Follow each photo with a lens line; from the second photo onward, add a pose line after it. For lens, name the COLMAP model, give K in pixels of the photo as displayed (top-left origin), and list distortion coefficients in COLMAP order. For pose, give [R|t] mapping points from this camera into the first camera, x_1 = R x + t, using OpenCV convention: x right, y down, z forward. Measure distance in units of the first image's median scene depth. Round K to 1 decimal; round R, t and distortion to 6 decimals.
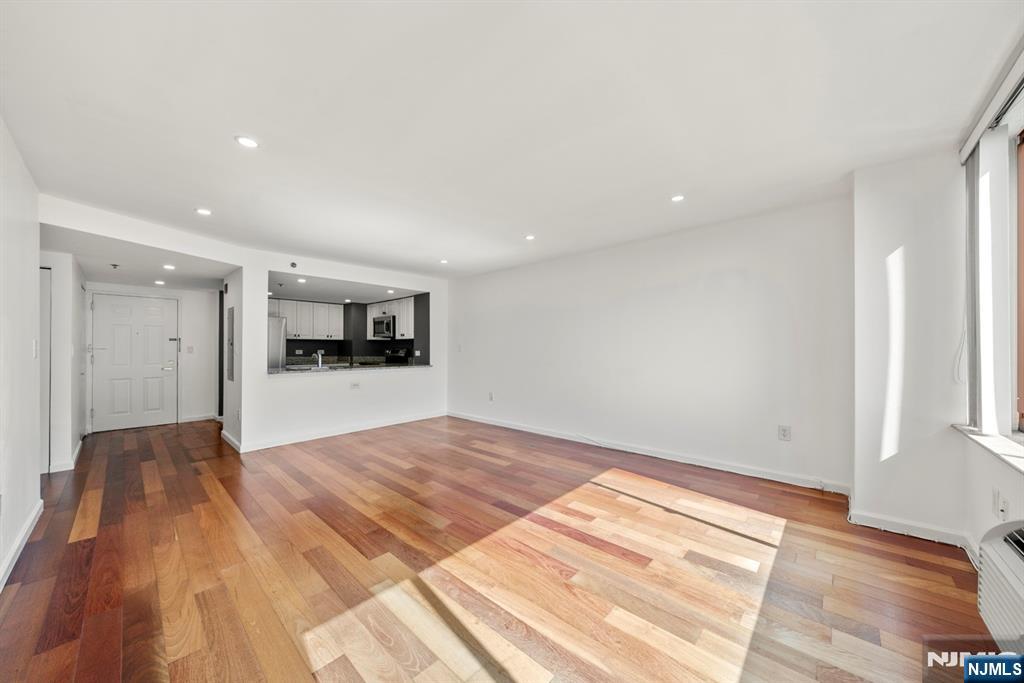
lens RADIAL K [[353.1, 0, 509.1], [0, 353.1, 350.6], [0, 0, 1]] dist [-0.009046, -0.000094]
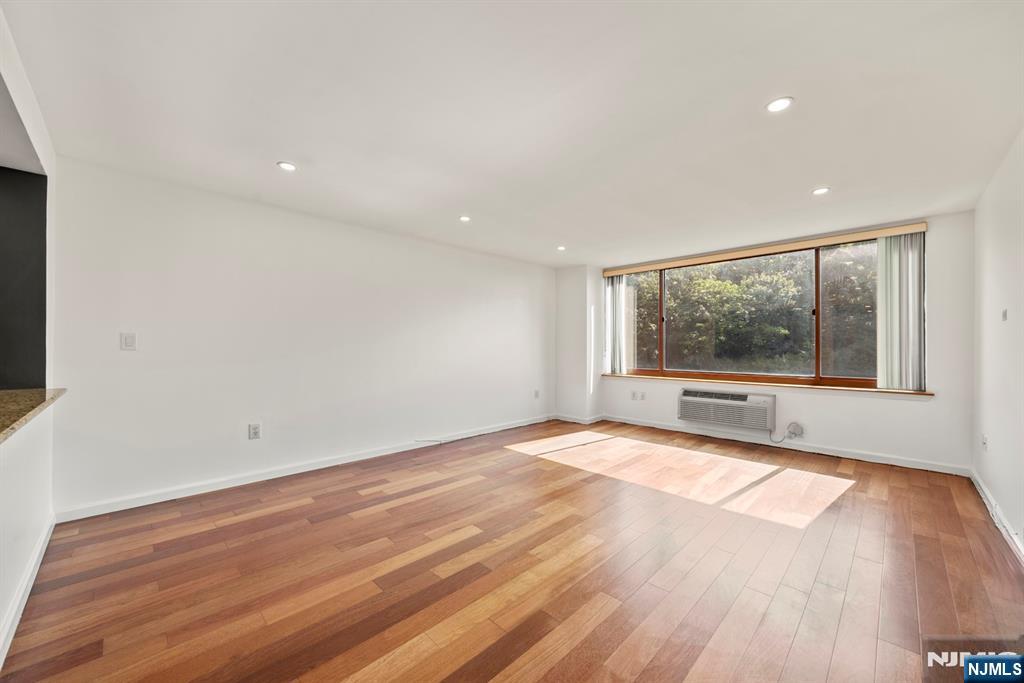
lens RADIAL K [[392.7, 0, 511.7], [0, 392.7, 343.2], [0, 0, 1]] dist [0.001635, 0.000447]
pose [[0.033512, 0.004275, 0.999429, -1.021462], [-0.008242, 0.999958, -0.004001, -0.006239], [-0.999404, -0.008103, 0.033546, 0.937469]]
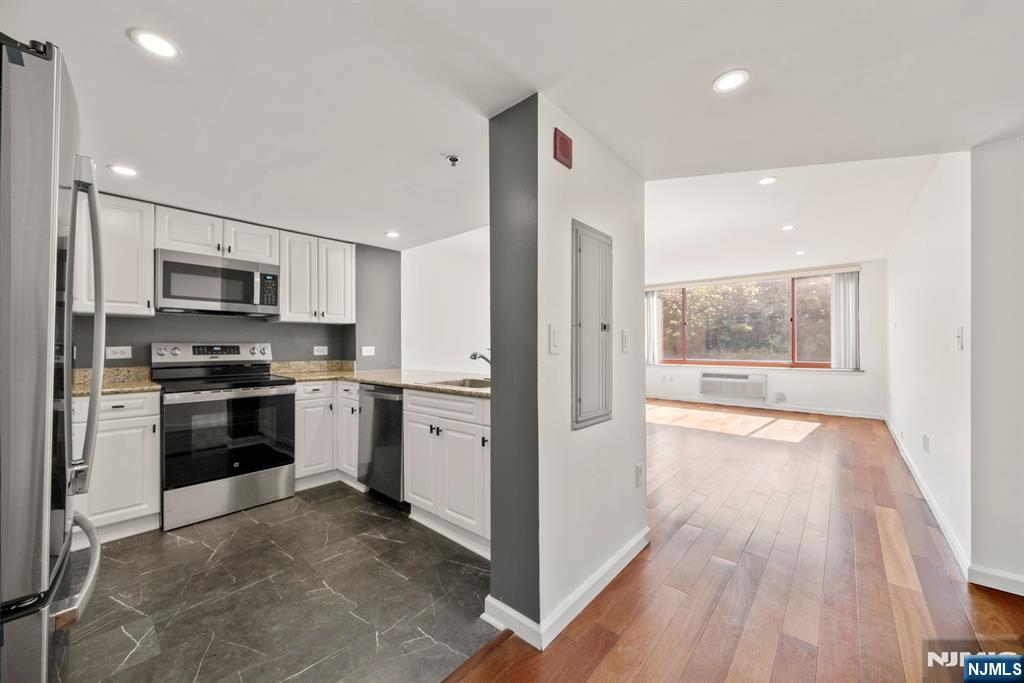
lens RADIAL K [[392.7, 0, 507.9], [0, 392.7, 340.2], [0, 0, 1]] dist [0.001635, 0.000447]
pose [[-0.041593, 0.000575, 0.999134, -1.905247], [-0.001172, 0.999999, -0.000624, -0.021953], [-0.999134, -0.001197, -0.041592, 1.776557]]
